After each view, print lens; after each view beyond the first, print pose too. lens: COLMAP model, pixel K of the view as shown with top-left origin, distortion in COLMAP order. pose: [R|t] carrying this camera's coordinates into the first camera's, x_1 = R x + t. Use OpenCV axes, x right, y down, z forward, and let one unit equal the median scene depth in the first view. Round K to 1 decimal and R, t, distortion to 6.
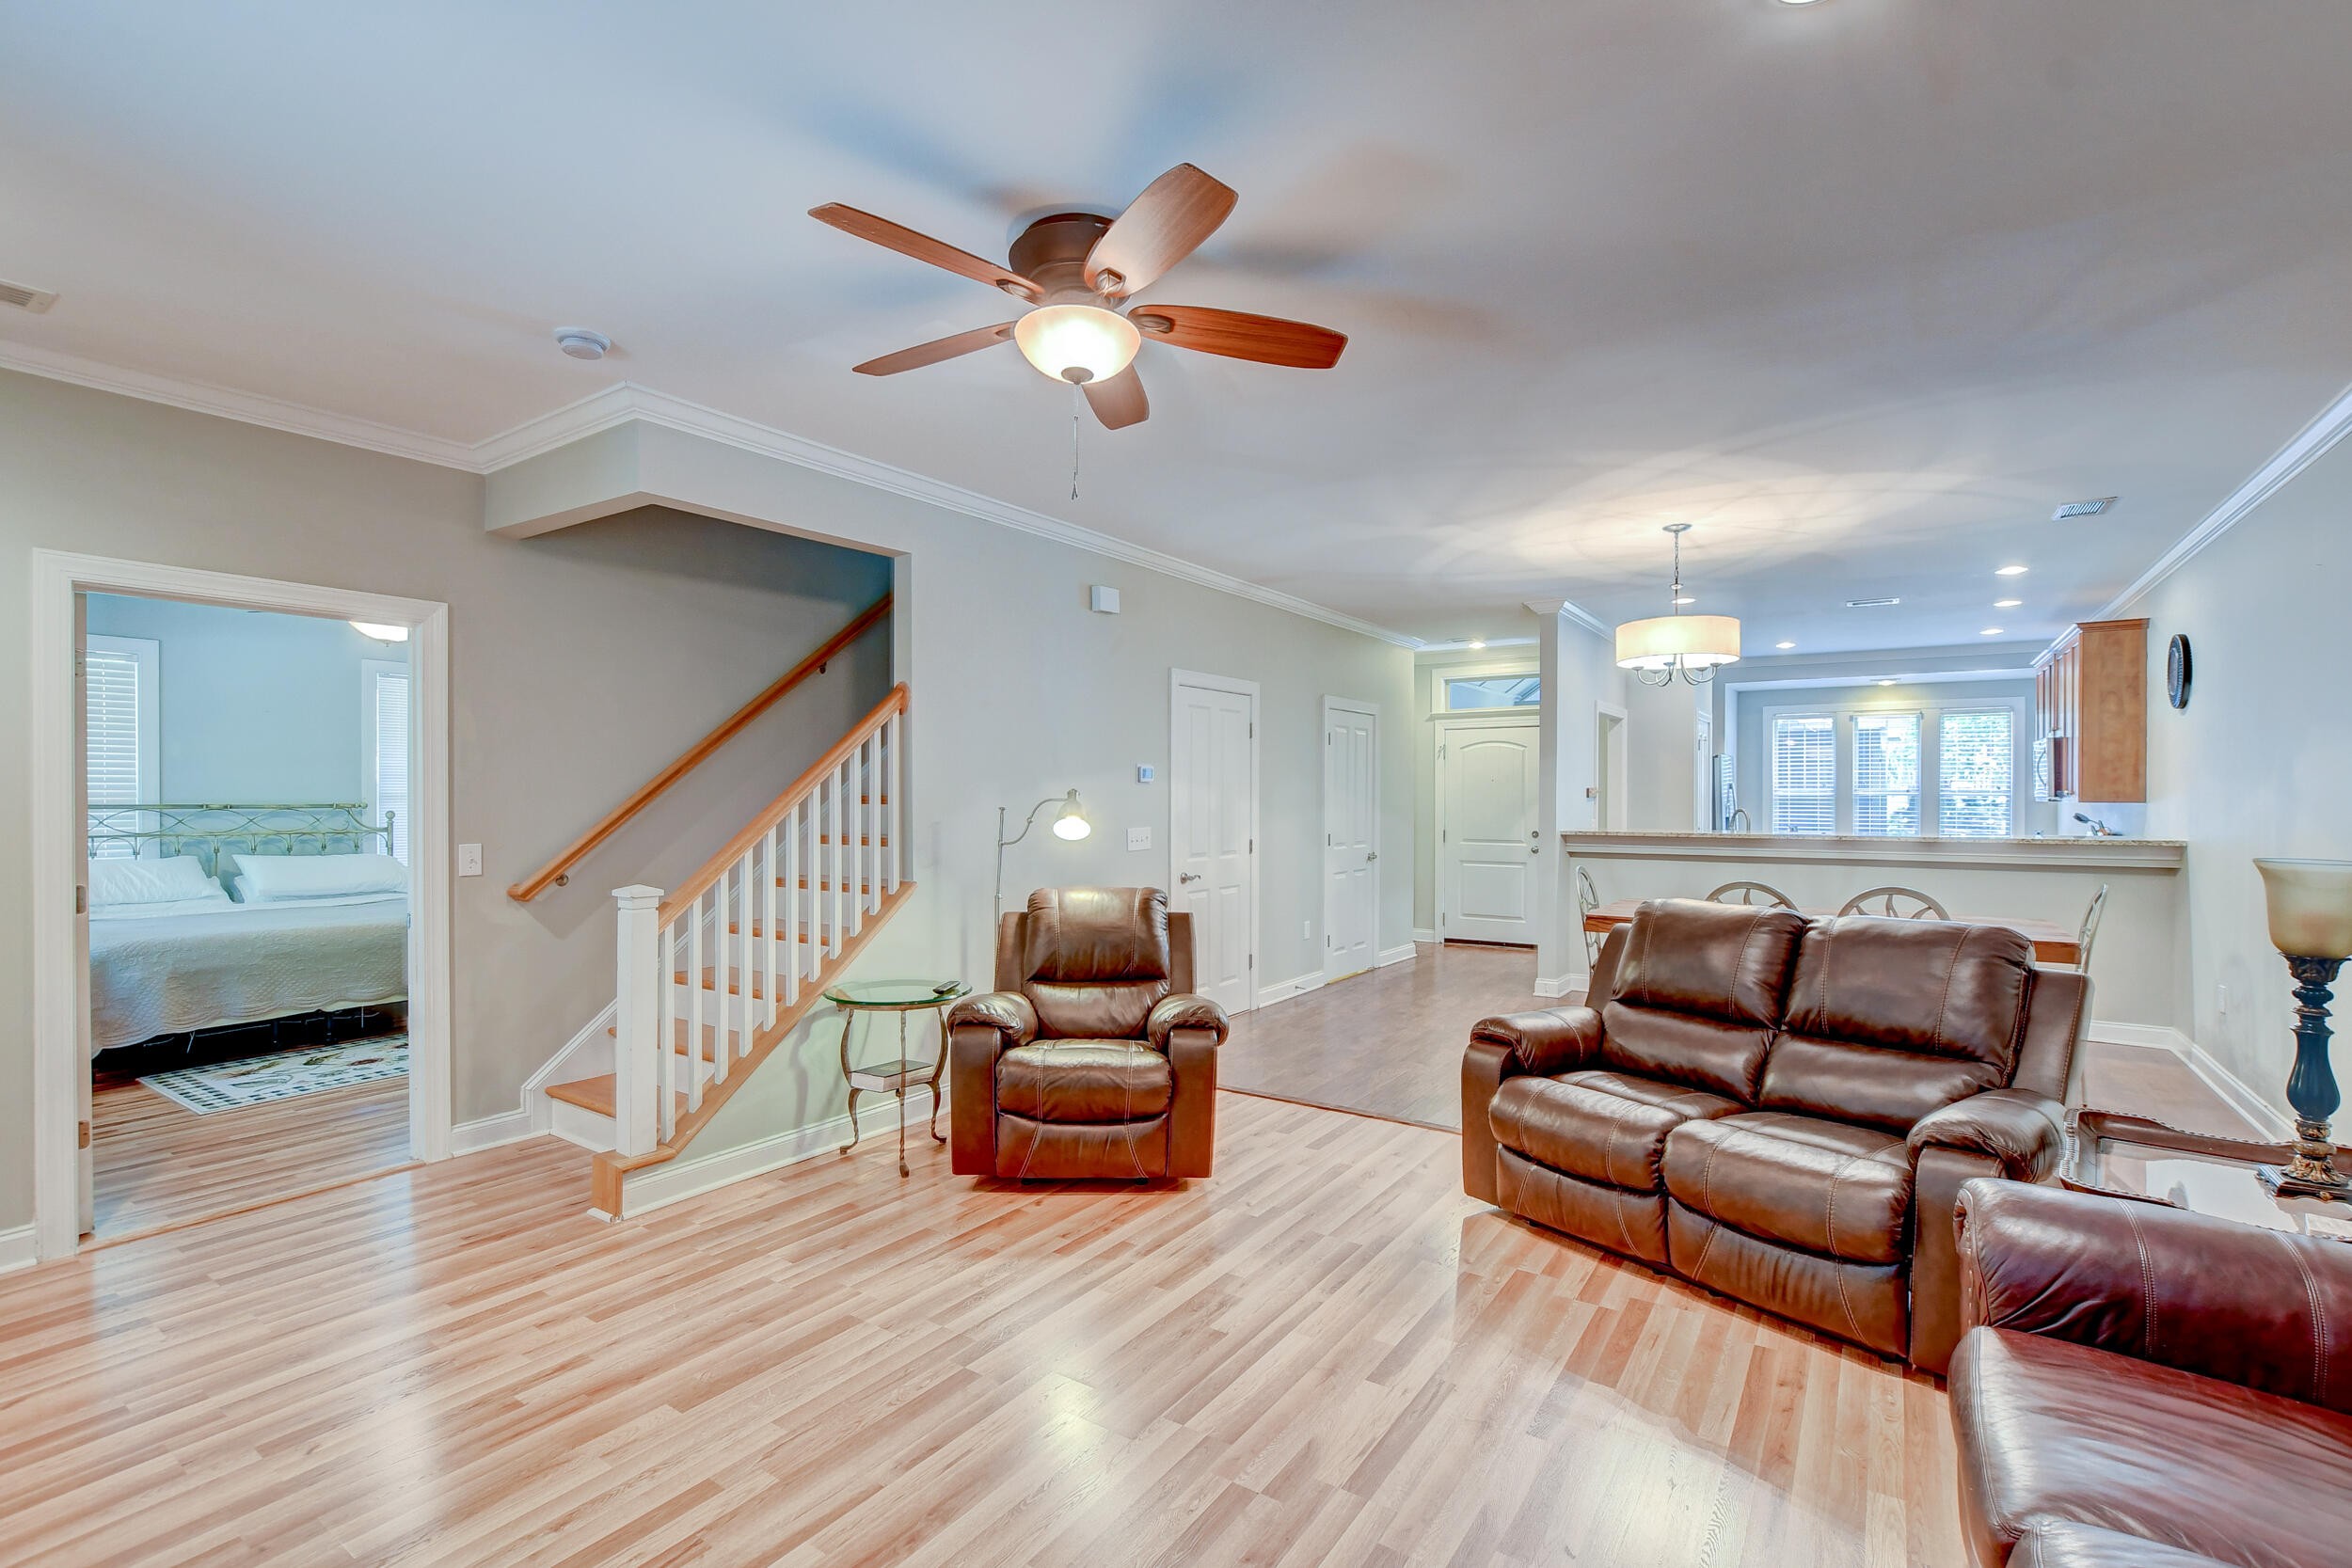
lens RADIAL K [[1034.4, 0, 1182.3], [0, 1034.4, 802.3], [0, 0, 1]] dist [-0.016954, 0.002573]
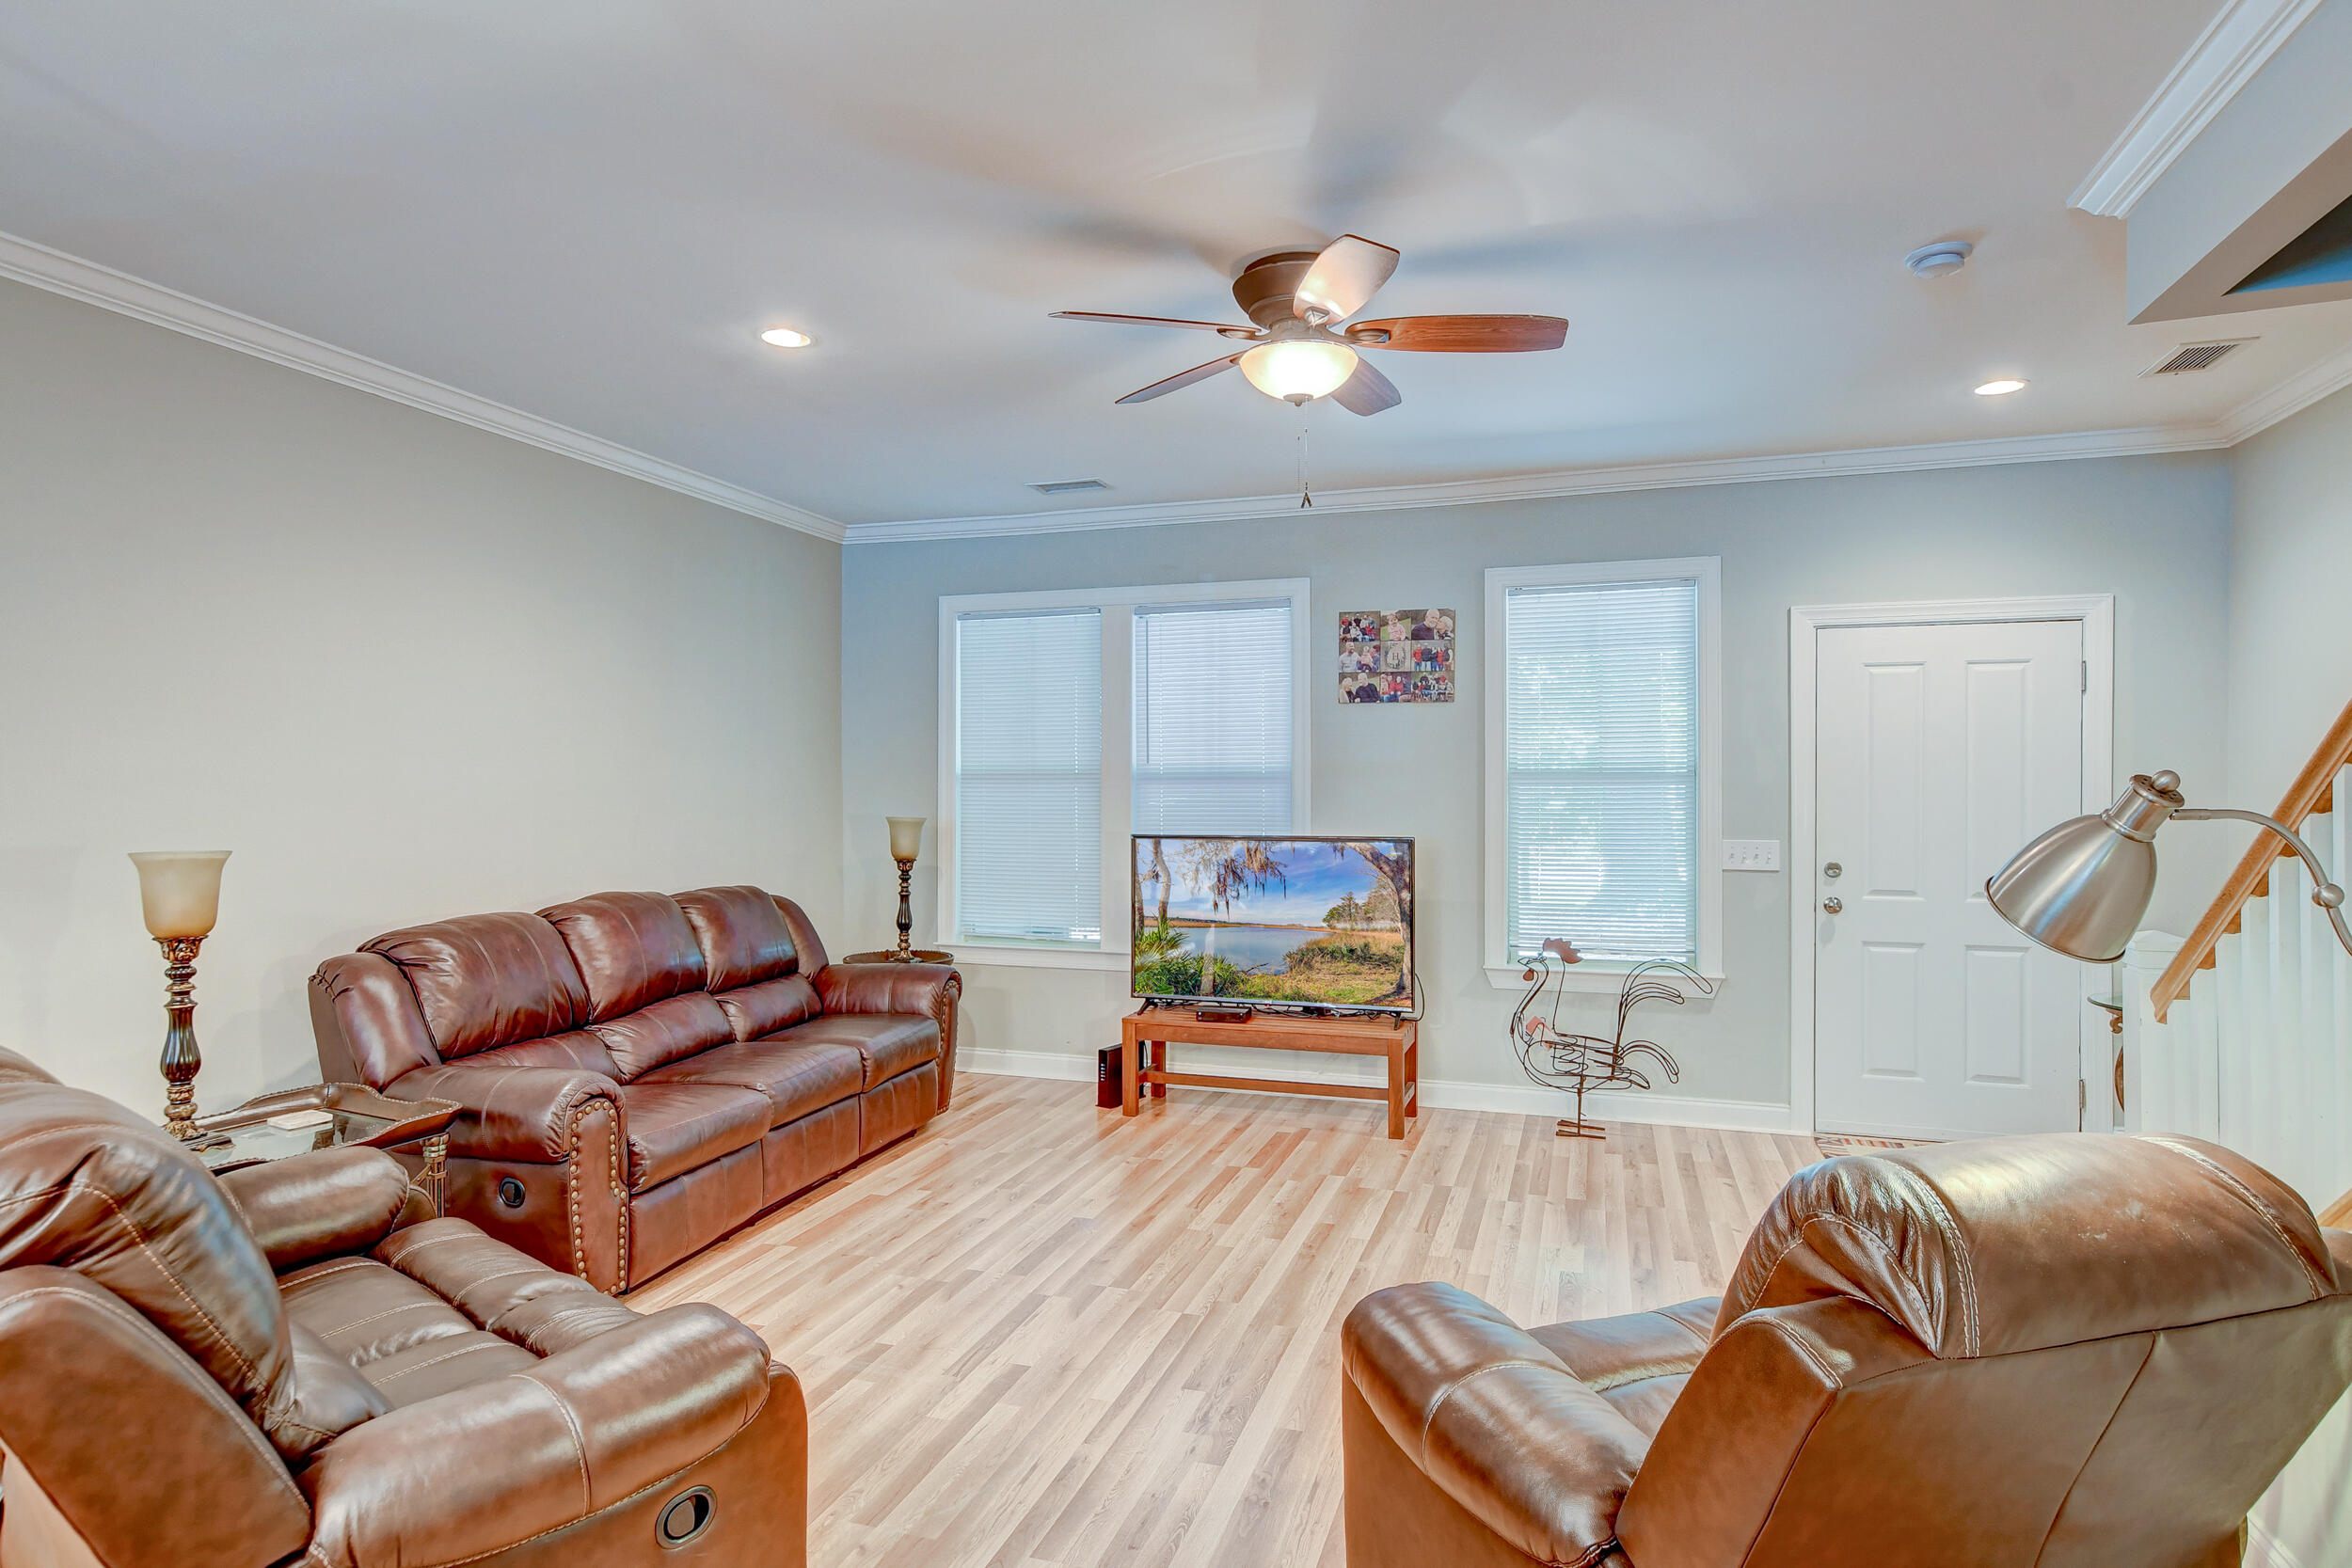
lens RADIAL K [[1269.7, 0, 1179.1], [0, 1269.7, 784.3], [0, 0, 1]] dist [0.010356, 0.001298]
pose [[-0.962518, 0.003080, -0.271200, 0.321010], [0.001892, 0.999987, 0.004645, -0.017383], [0.271211, 0.003958, -0.962512, 1.915739]]
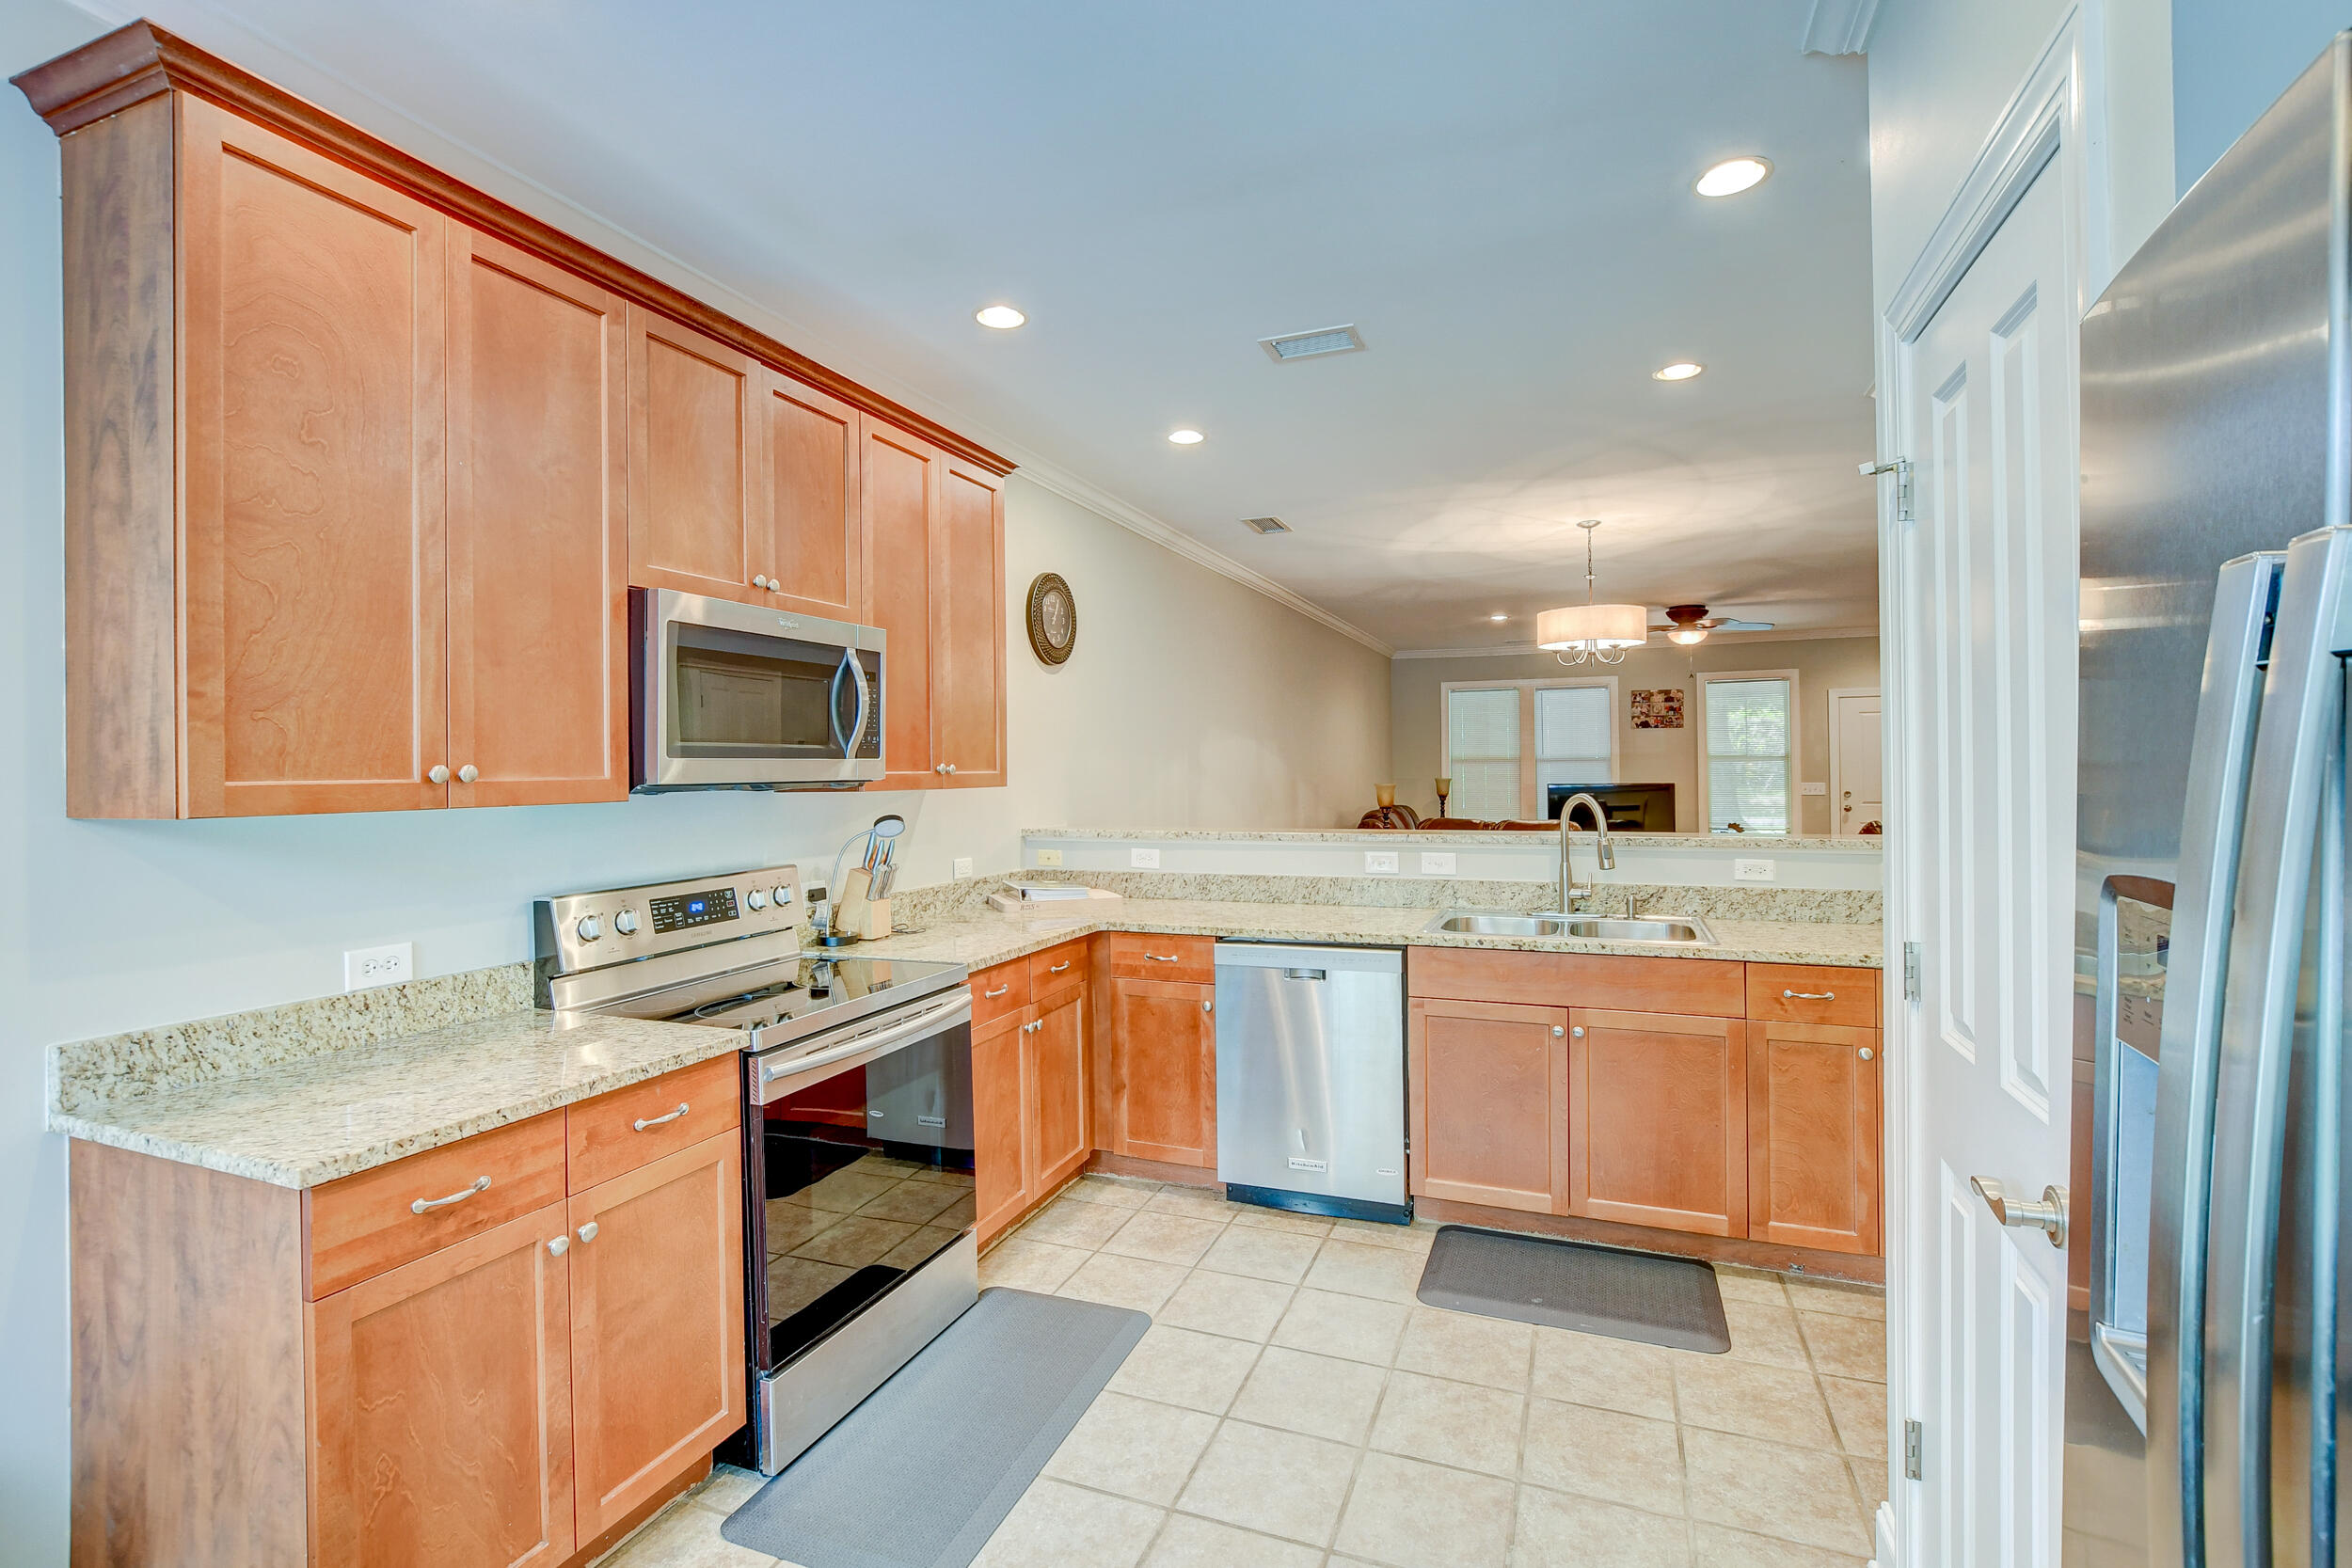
lens RADIAL K [[1034.4, 0, 1161.0], [0, 1034.4, 766.9], [0, 0, 1]] dist [-0.016954, 0.002573]
pose [[-0.981145, 0.012059, -0.192896, 2.082953], [0.011406, 0.999925, 0.004495, -0.028062], [0.192936, 0.002210, -0.981209, 3.583650]]
